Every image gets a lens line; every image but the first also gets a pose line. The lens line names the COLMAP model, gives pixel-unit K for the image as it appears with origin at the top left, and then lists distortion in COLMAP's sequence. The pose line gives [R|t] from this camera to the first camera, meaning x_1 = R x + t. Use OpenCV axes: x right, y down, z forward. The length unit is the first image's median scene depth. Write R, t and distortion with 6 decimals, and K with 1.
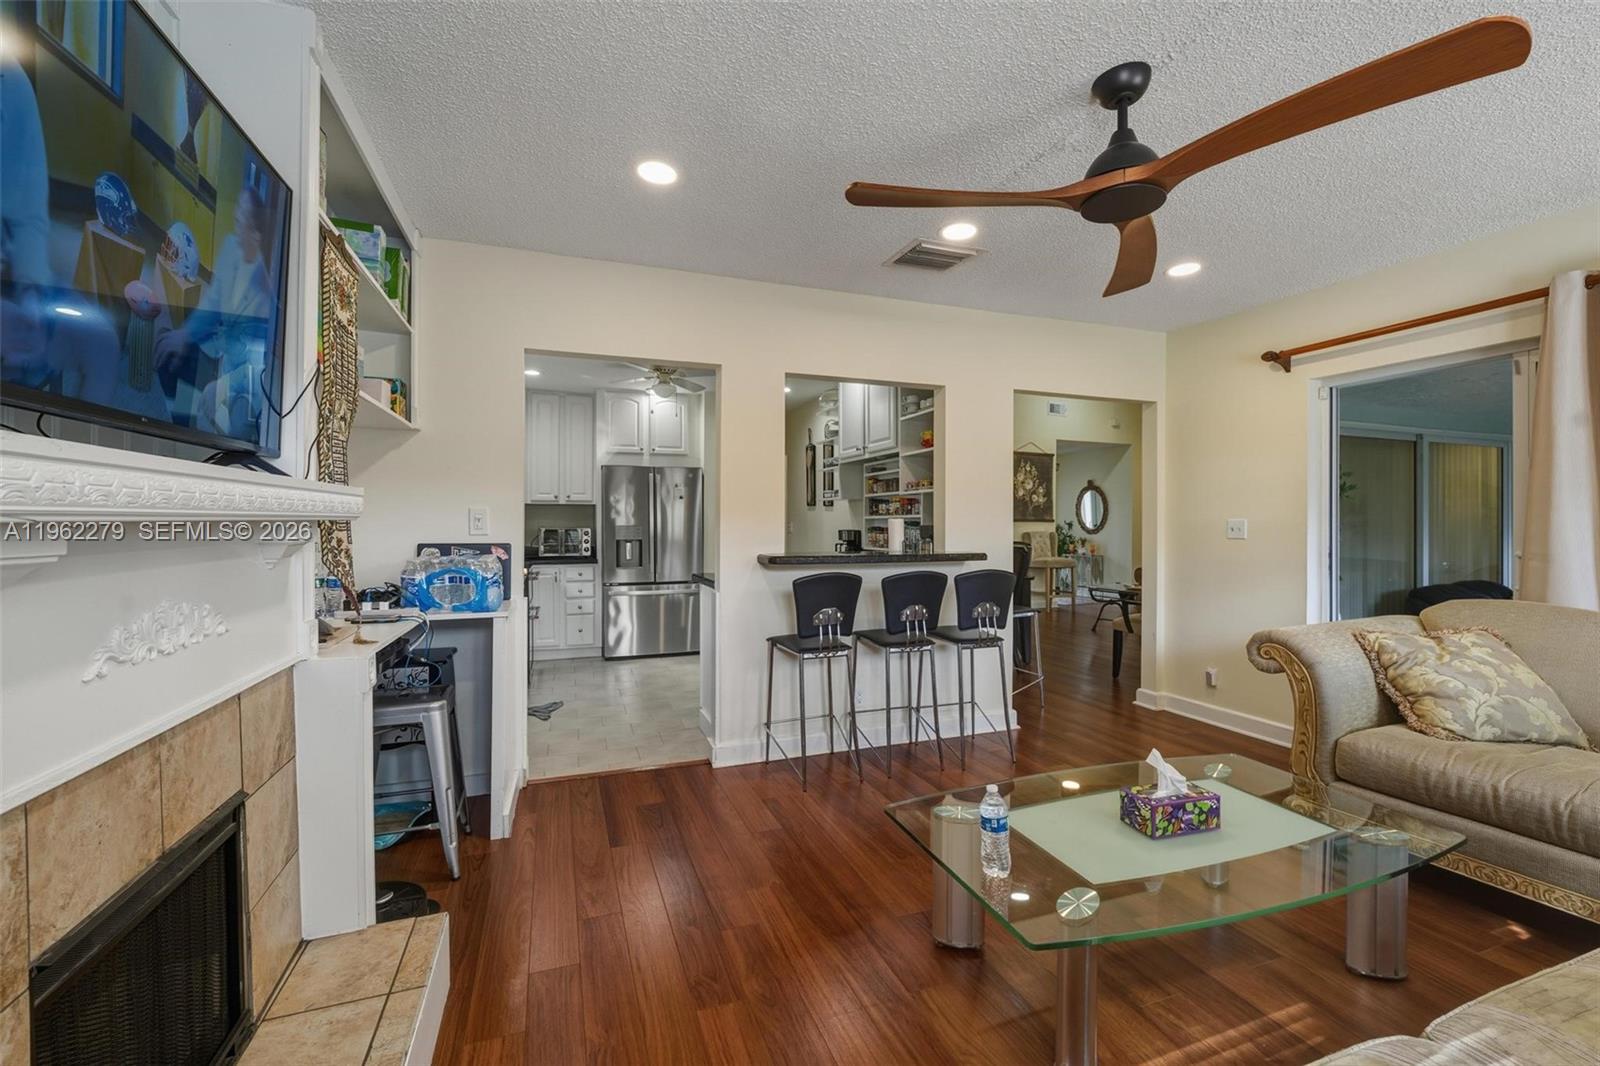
lens RADIAL K [[681.2, 0, 805.1], [0, 681.2, 526.4], [0, 0, 1]] dist [-0.007159, 0.000962]
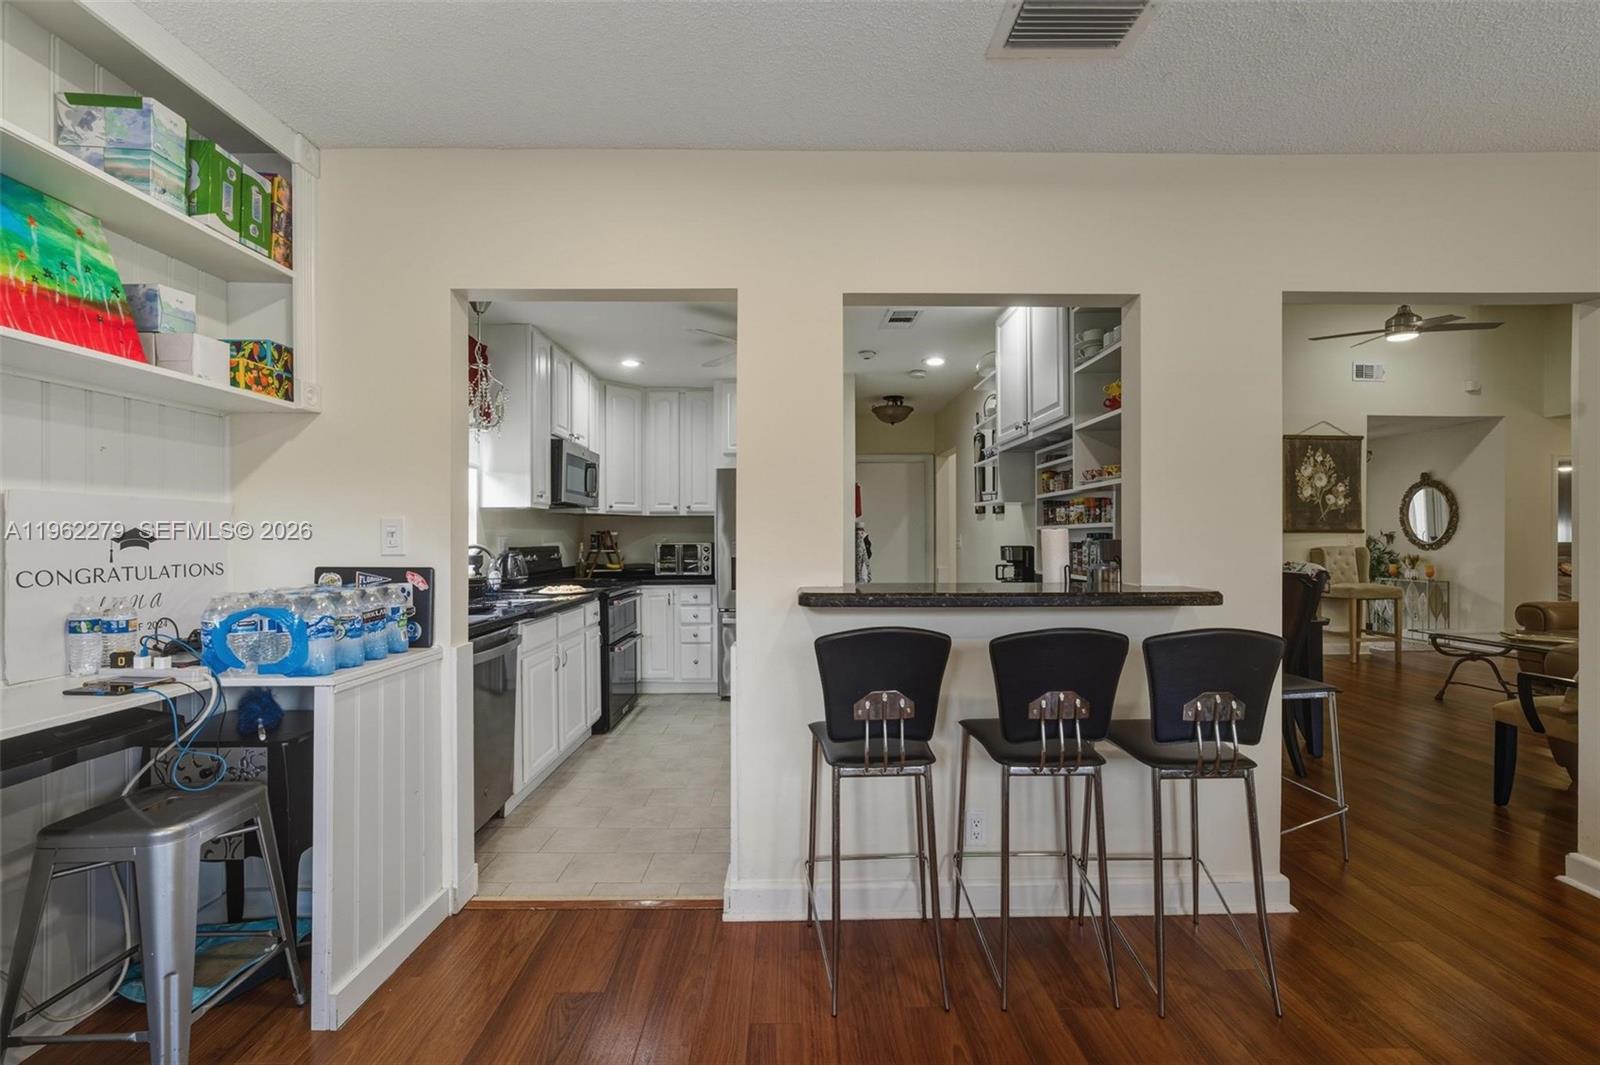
lens RADIAL K [[681.2, 0, 796.0], [0, 681.2, 540.4], [0, 0, 1]] dist [-0.007159, 0.000962]
pose [[0.941968, -0.002124, -0.335695, 0.111691], [0.002600, 0.999996, 0.000968, -0.002051], [0.335692, -0.001785, 0.941970, 0.327396]]
